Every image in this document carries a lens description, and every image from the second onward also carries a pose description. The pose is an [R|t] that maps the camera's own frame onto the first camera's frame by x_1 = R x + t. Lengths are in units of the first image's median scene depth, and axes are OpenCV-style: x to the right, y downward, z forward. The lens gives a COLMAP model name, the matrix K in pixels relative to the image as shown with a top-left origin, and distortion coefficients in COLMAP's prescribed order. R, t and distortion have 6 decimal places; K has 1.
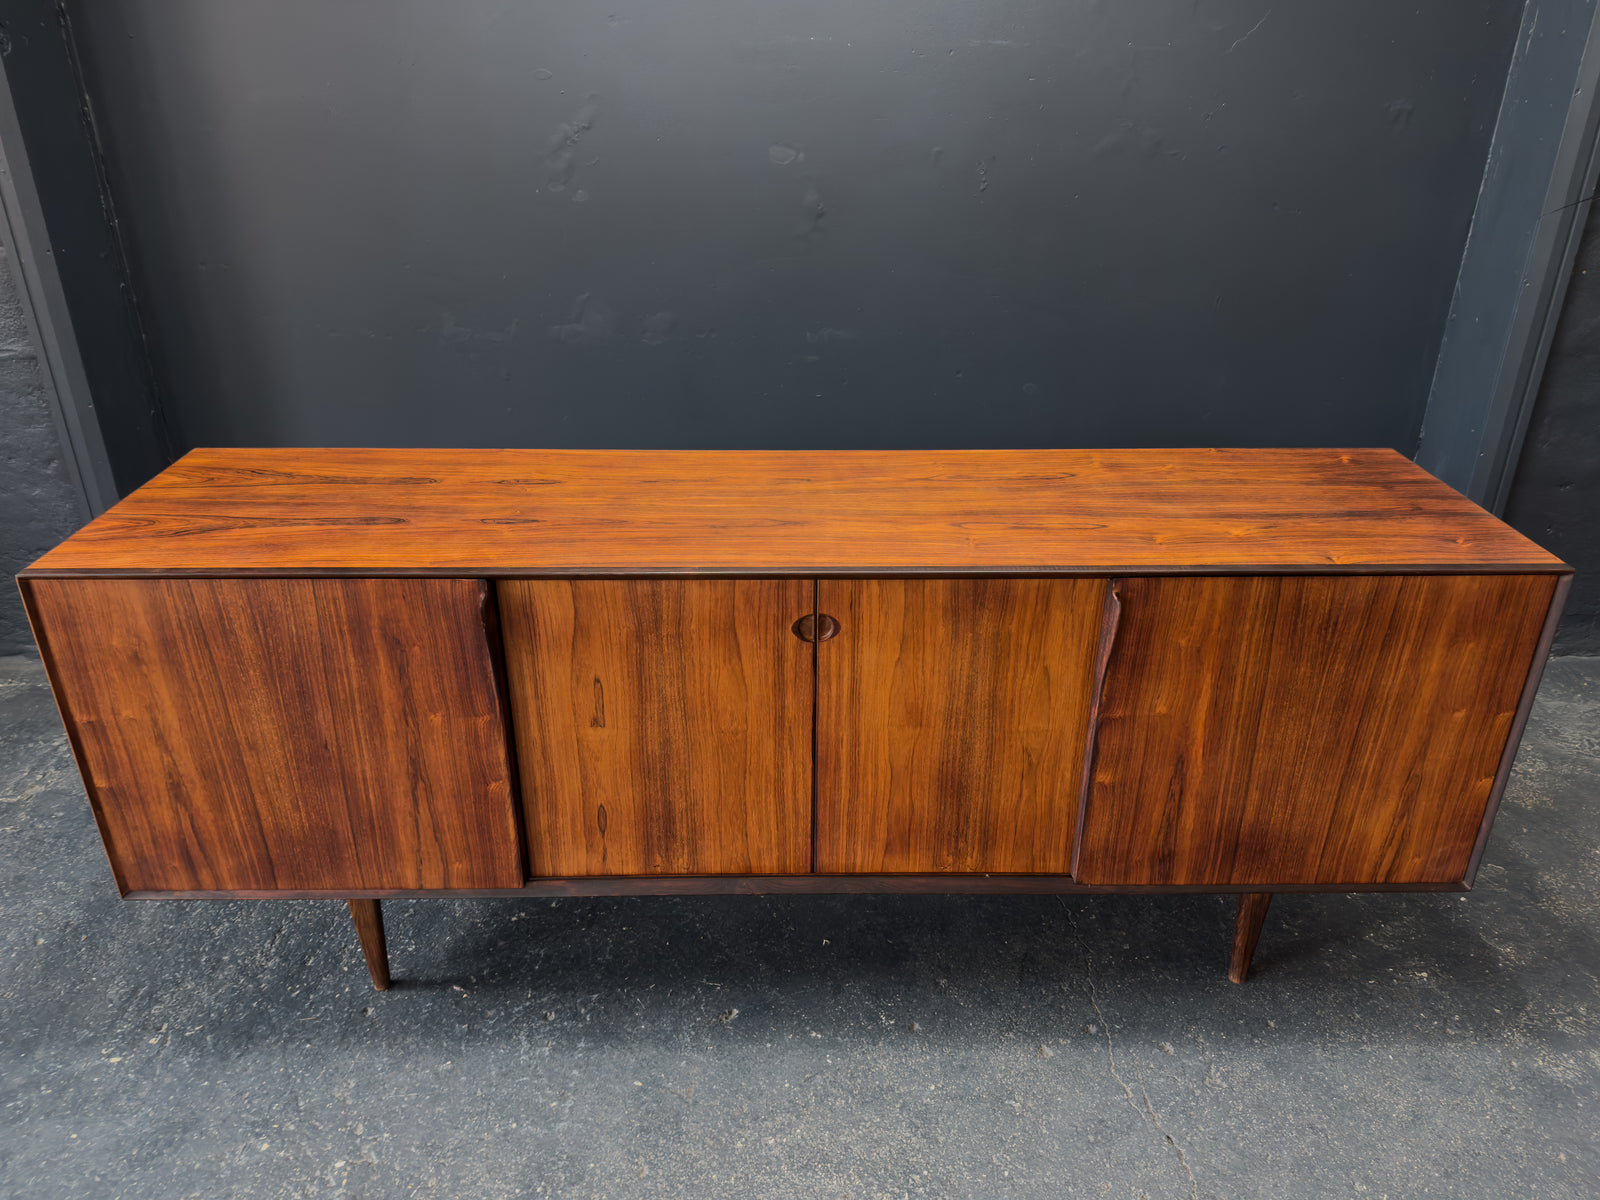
lens RADIAL K [[1181.3, 0, 801.4], [0, 1181.3, 601.2], [0, 0, 1]] dist [-0.002966, 0.009375]
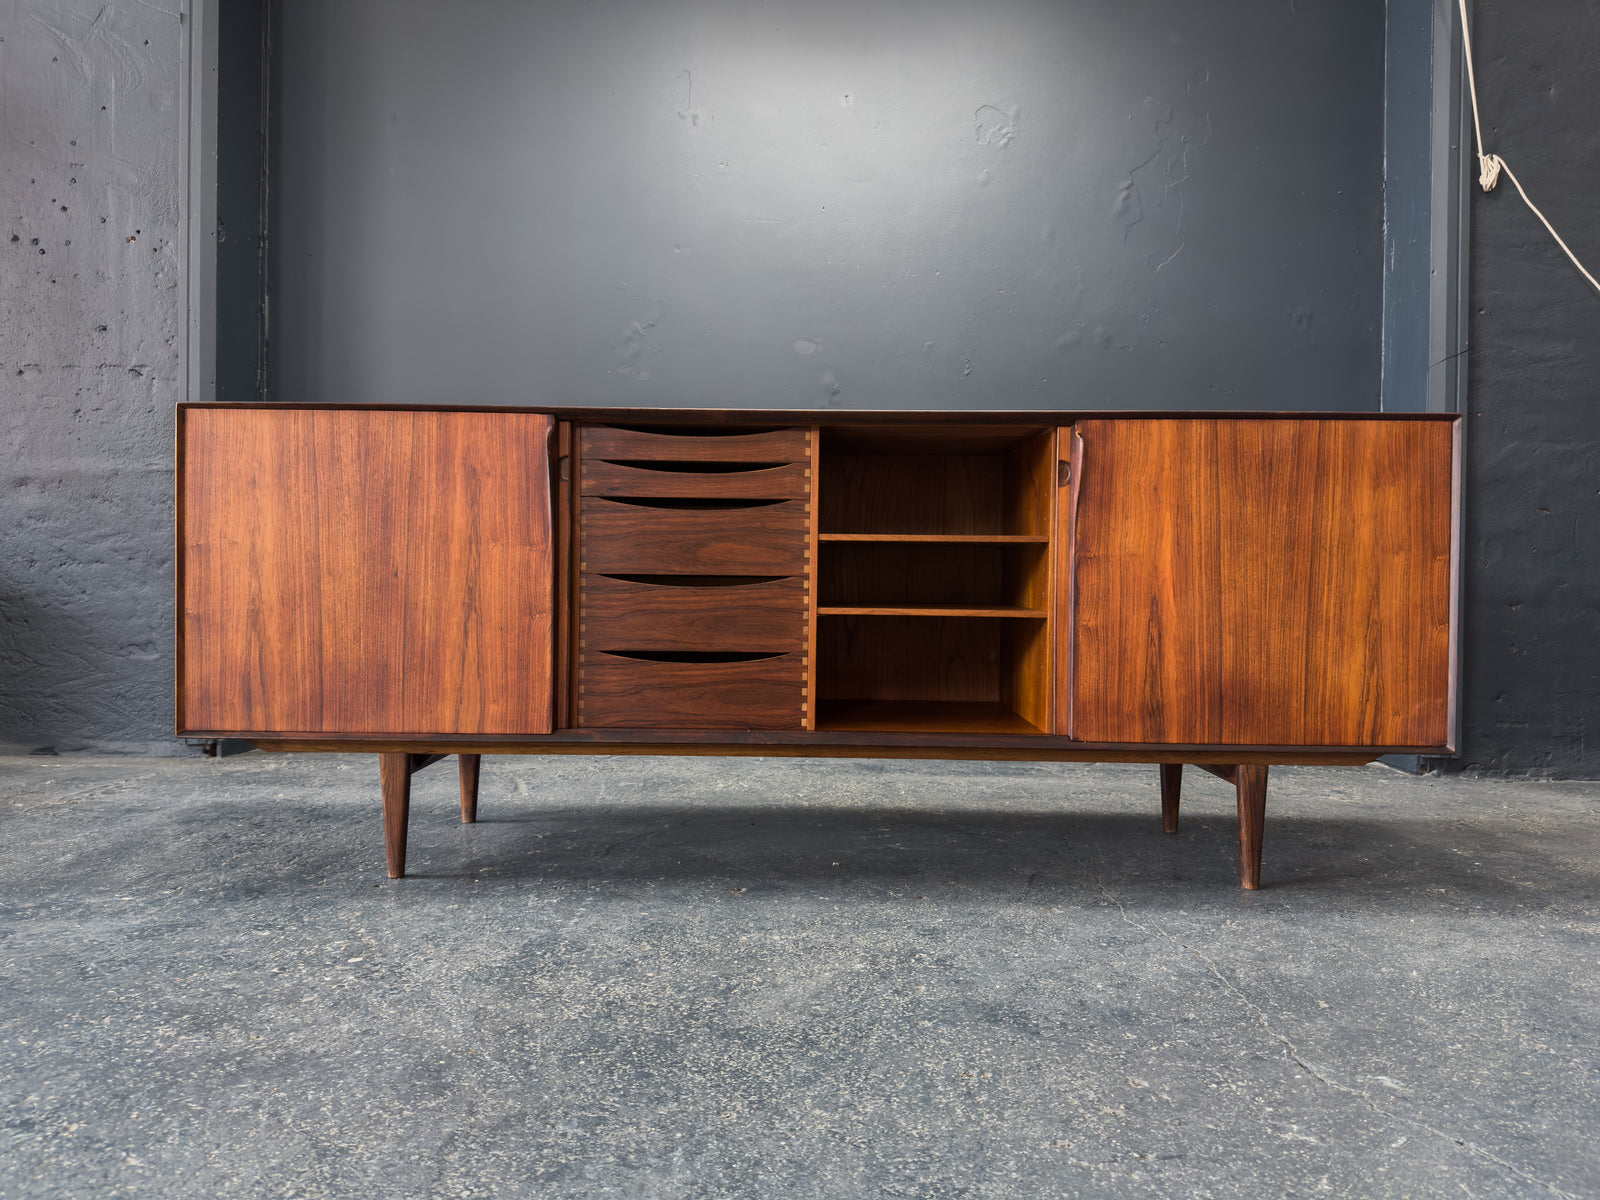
lens RADIAL K [[1181.4, 0, 798.1], [0, 1181.4, 603.5], [0, 0, 1]] dist [0.018290, -0.011153]
pose [[0.999578, 0.008217, -0.027852, 0.017240], [-0.019521, 0.900226, -0.434985, 0.625771], [0.021498, 0.435345, 0.900007, -0.006961]]
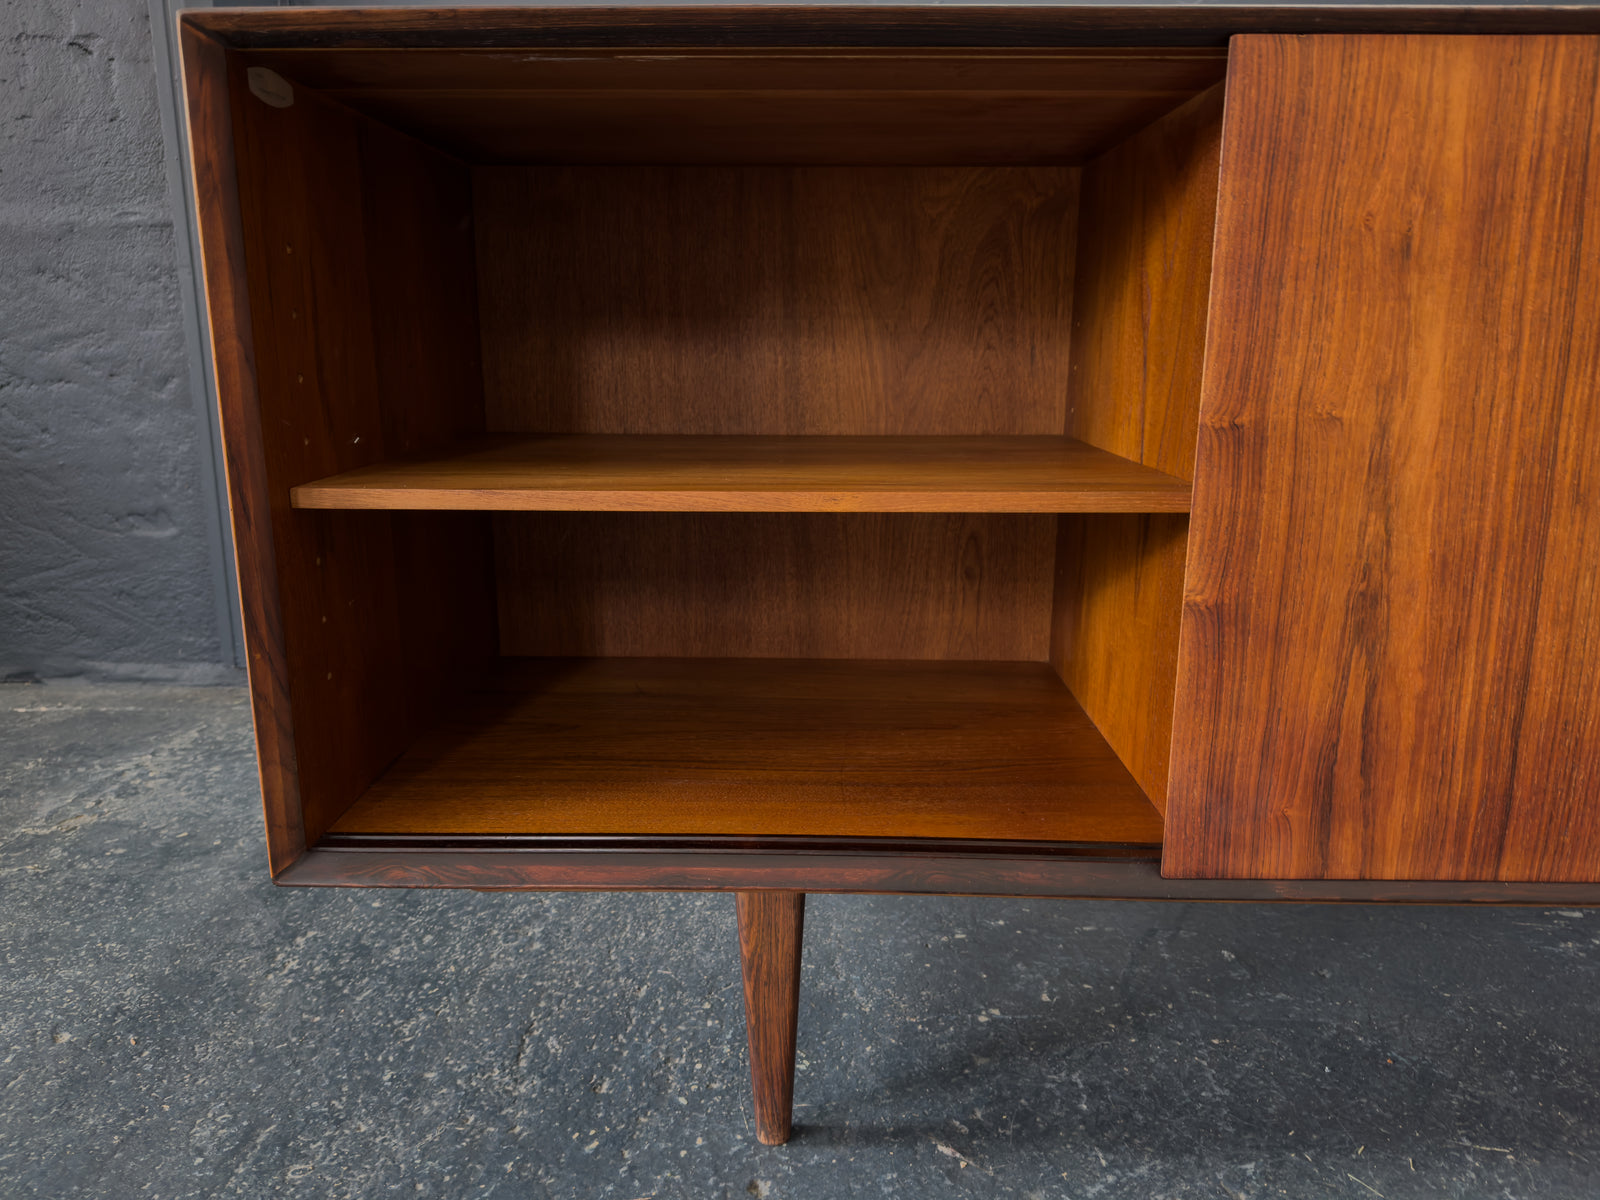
lens RADIAL K [[1199.2, 0, 793.6], [0, 1199.2, 606.8], [0, 0, 1]] dist [0.015179, -0.007185]
pose [[0.999993, 0.003491, 0.001177, -0.740279], [-0.003125, 0.972965, -0.230933, 0.260990], [-0.001951, 0.230927, 0.972969, 0.564976]]
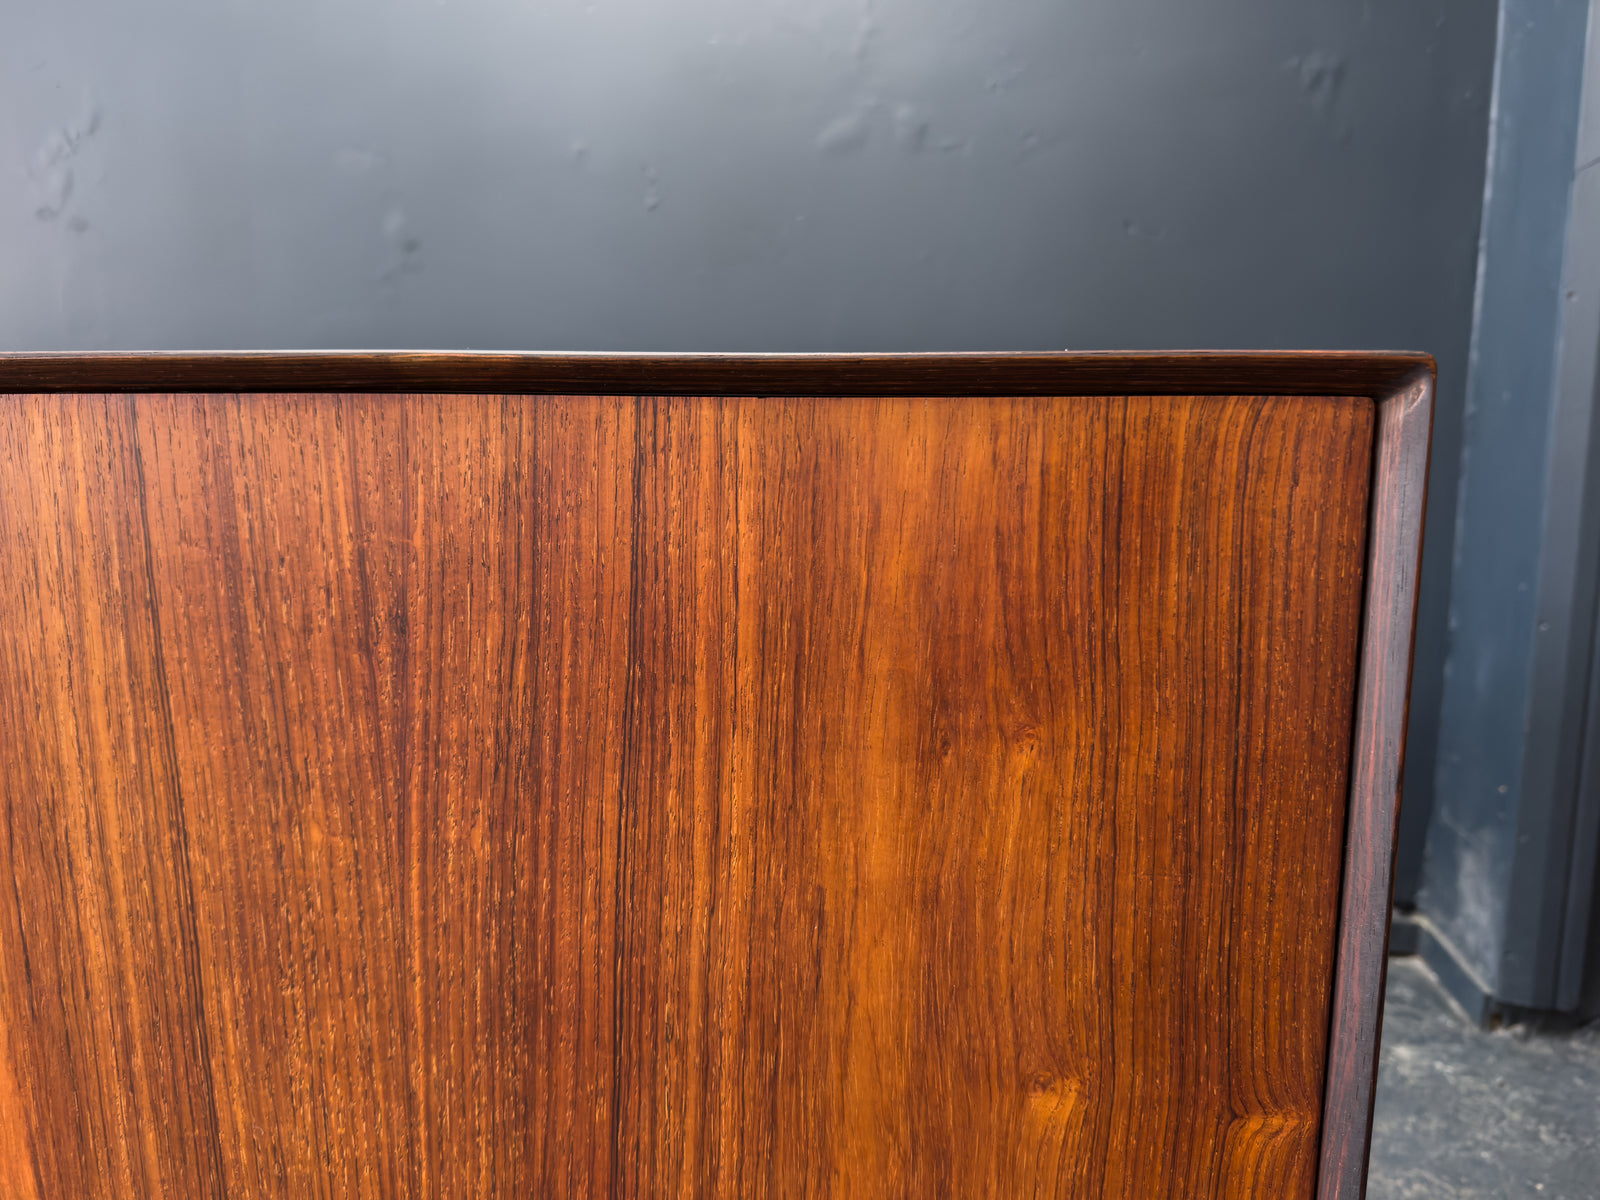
lens RADIAL K [[1194.1, 0, 785.8], [0, 1194.1, 604.4], [0, 0, 1]] dist [0.014644, -0.000222]
pose [[0.988119, 0.024457, -0.151733, 0.529827], [-0.069291, 0.952119, -0.297772, 0.075705], [0.137185, 0.304748, 0.942501, 0.742865]]
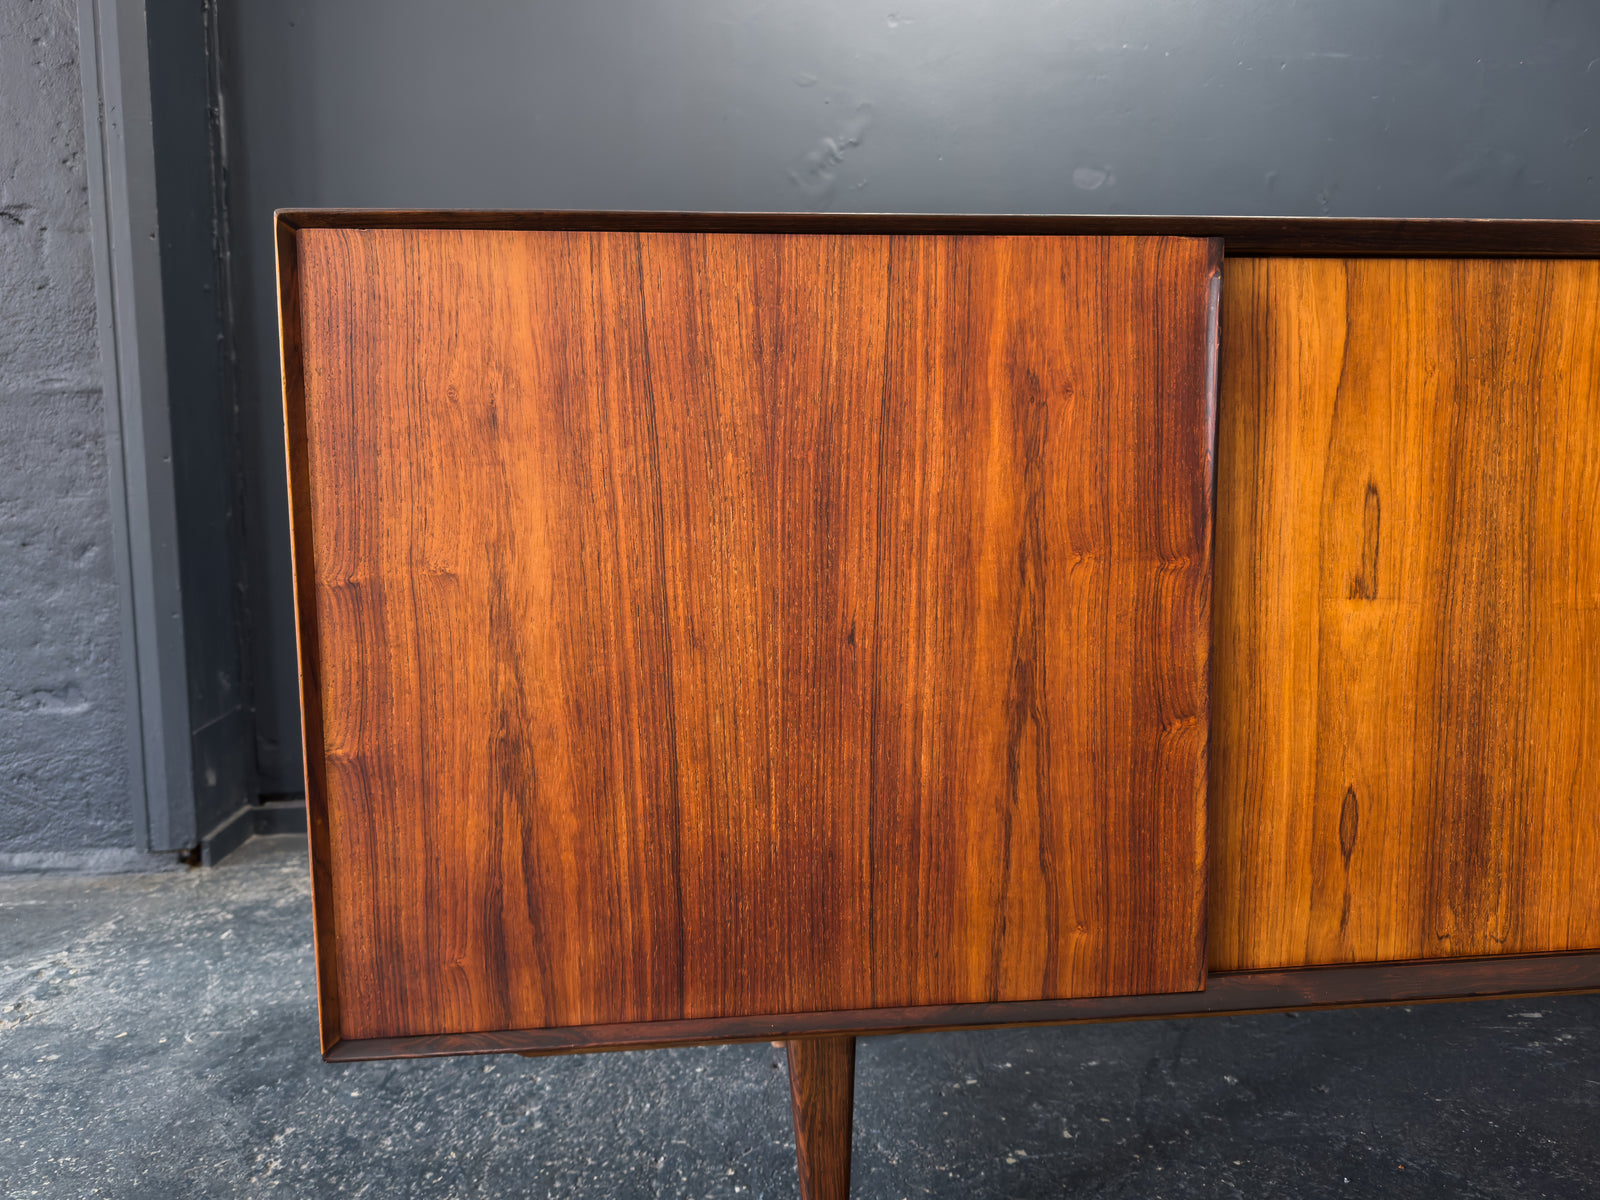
lens RADIAL K [[1133.8, 0, 773.4], [0, 1133.8, 608.6], [0, 0, 1]] dist [0.137712, -0.173622]
pose [[0.995860, -0.027557, 0.086628, -0.463699], [0.056849, 0.932398, -0.356934, 0.268860], [-0.070936, 0.360381, 0.930104, 0.560349]]
